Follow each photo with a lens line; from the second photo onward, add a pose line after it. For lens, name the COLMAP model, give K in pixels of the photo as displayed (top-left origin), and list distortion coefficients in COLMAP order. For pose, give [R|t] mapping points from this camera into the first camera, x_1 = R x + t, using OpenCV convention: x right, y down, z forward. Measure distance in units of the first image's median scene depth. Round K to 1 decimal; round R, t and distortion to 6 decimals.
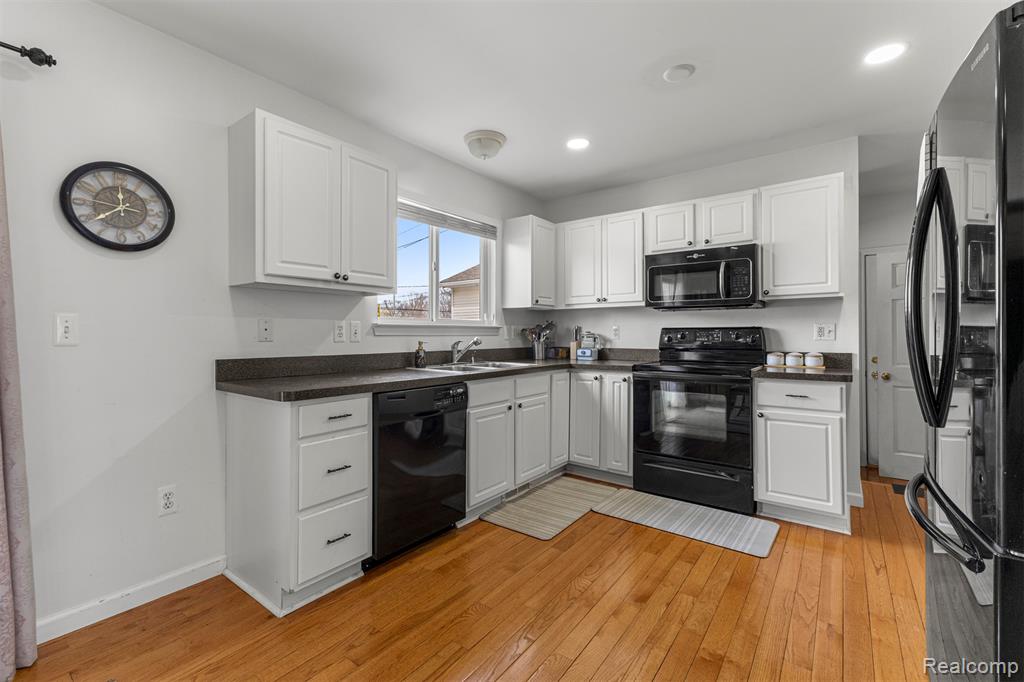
lens RADIAL K [[443.5, 0, 513.4], [0, 443.5, 332.3], [0, 0, 1]] dist [0.008802, -0.001817]
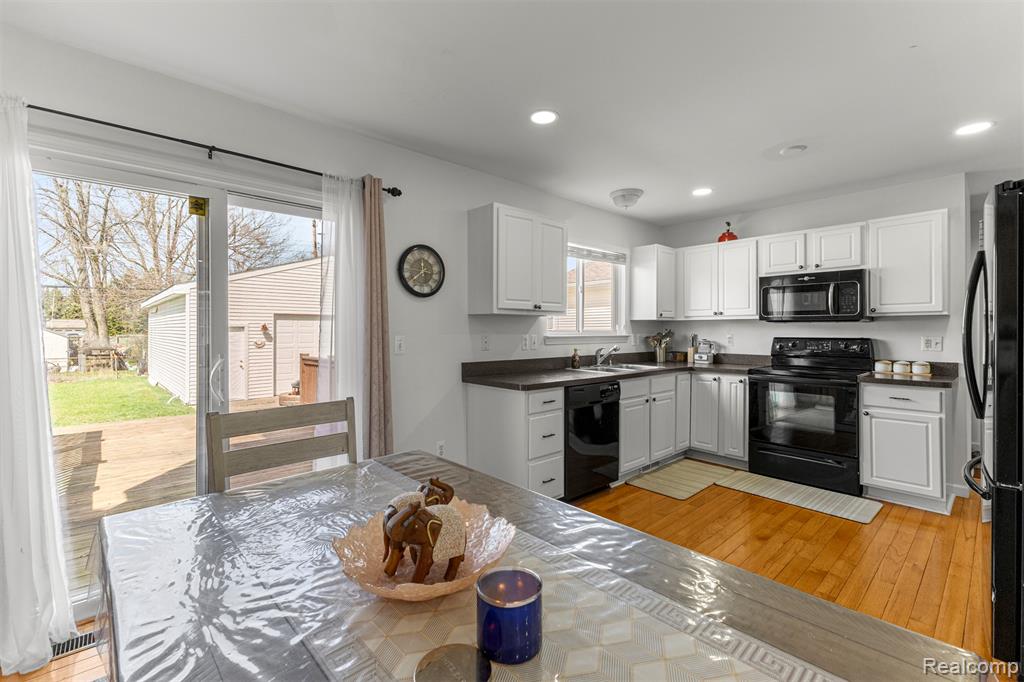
lens RADIAL K [[443.5, 0, 511.8], [0, 443.5, 329.6], [0, 0, 1]] dist [0.008802, -0.001817]
pose [[0.981469, 0.001399, -0.191615, -0.144010], [-0.000773, 0.999994, 0.003340, -0.041328], [0.191618, -0.003130, 0.981465, -0.341144]]
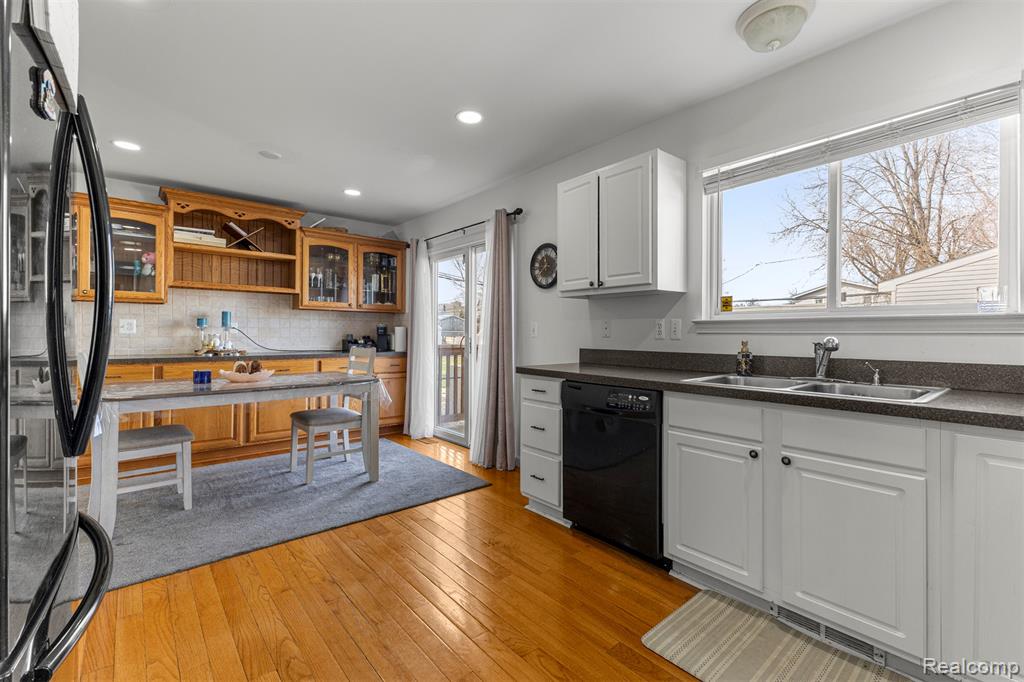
lens RADIAL K [[443.5, 0, 508.6], [0, 443.5, 333.5], [0, 0, 1]] dist [0.008802, -0.001817]
pose [[-0.232231, 0.001034, -0.972660, 0.628289], [0.000057, 0.999999, 0.001050, 0.006232], [0.972661, 0.000189, -0.232231, 0.789221]]
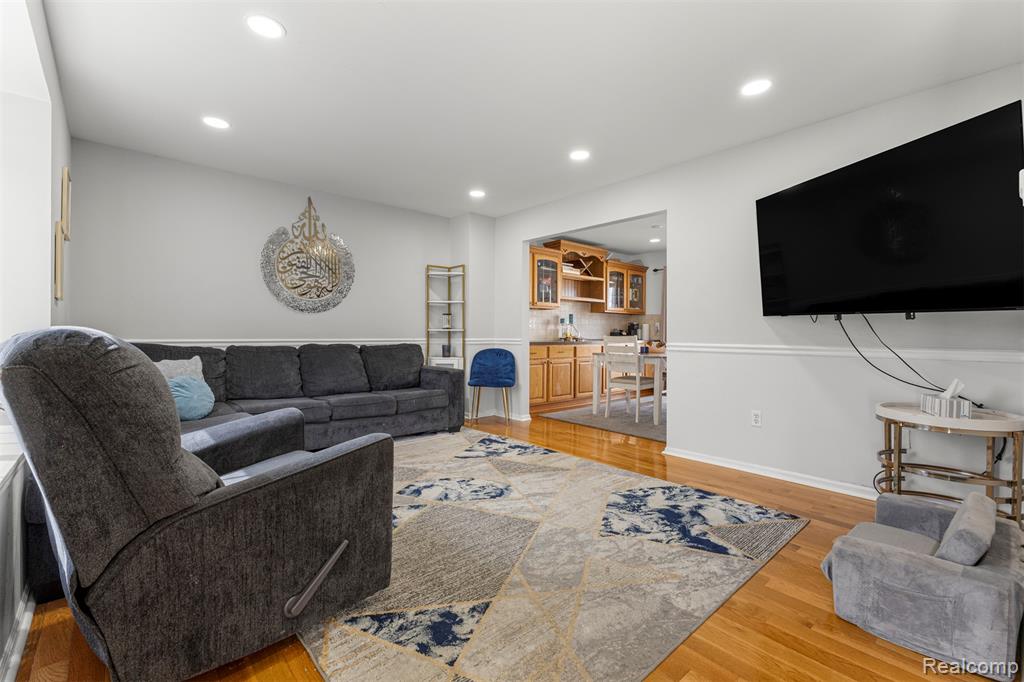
lens RADIAL K [[443.5, 0, 508.3], [0, 443.5, 334.5], [0, 0, 1]] dist [0.008802, -0.001817]
pose [[-0.211223, 0.005728, -0.977421, 1.765275], [0.000956, 0.999984, 0.005654, 0.028447], [0.977437, 0.000260, -0.211225, -0.283711]]
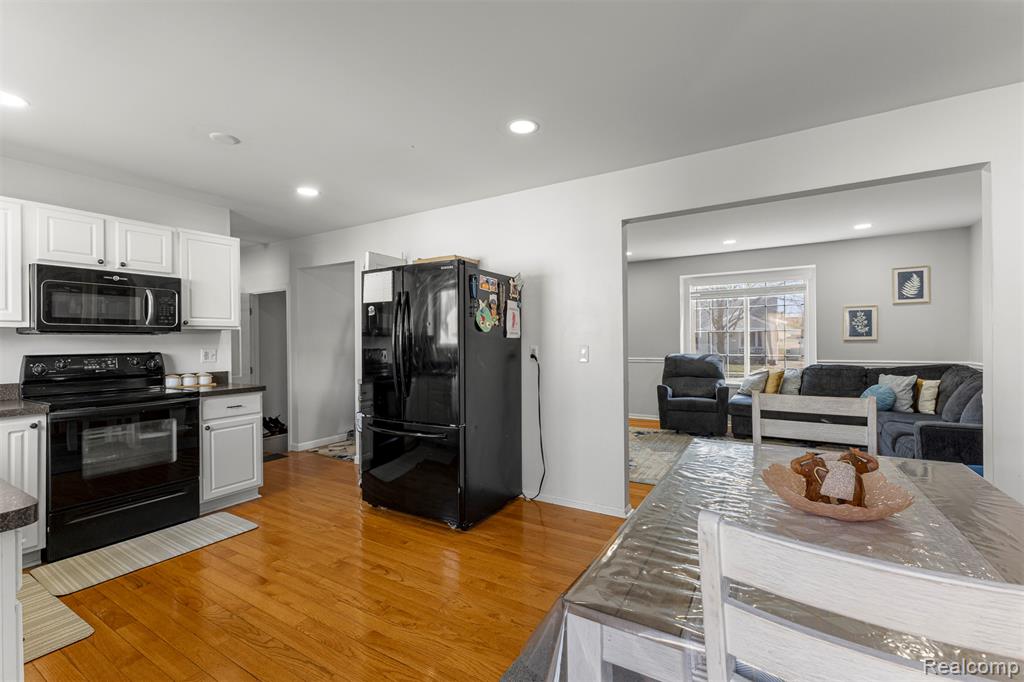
lens RADIAL K [[443.5, 0, 511.3], [0, 443.5, 341.2], [0, 0, 1]] dist [0.008802, -0.001817]
pose [[-0.088458, 0.003297, 0.996074, -0.639265], [0.005740, 0.999980, -0.002800, -0.034031], [-0.996063, 0.005470, -0.088475, 0.273726]]
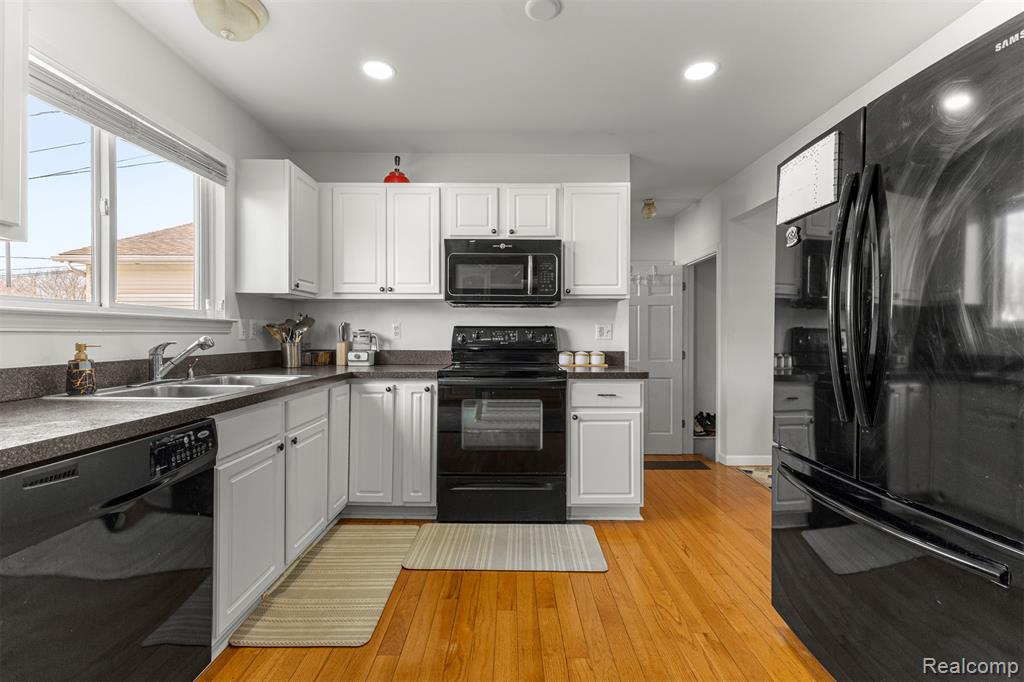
lens RADIAL K [[443.5, 0, 510.5], [0, 443.5, 340.2], [0, 0, 1]] dist [0.008802, -0.001817]
pose [[0.803676, -0.003292, 0.595058, -0.117655], [-0.006201, 0.999884, 0.013907, 0.006165], [-0.595034, -0.014866, 0.803563, 0.287037]]
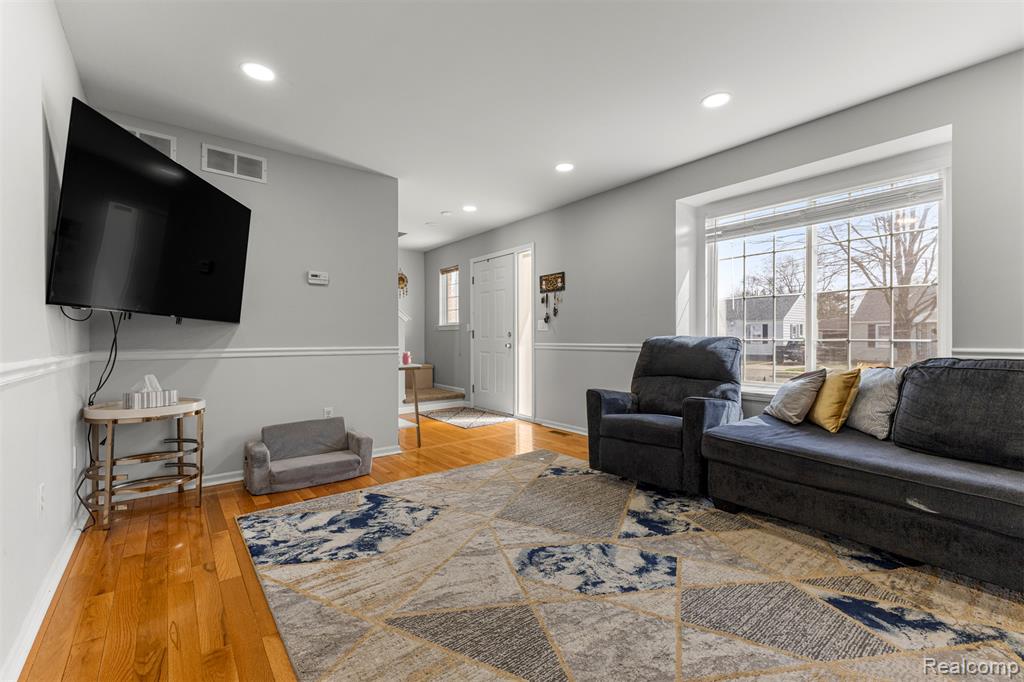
lens RADIAL K [[443.5, 0, 513.5], [0, 443.5, 339.2], [0, 0, 1]] dist [0.008802, -0.001817]
pose [[0.267609, -0.000980, 0.963527, 0.157411], [-0.001703, 0.999997, 0.001490, 0.033118], [-0.963526, -0.002040, 0.267607, -0.658917]]
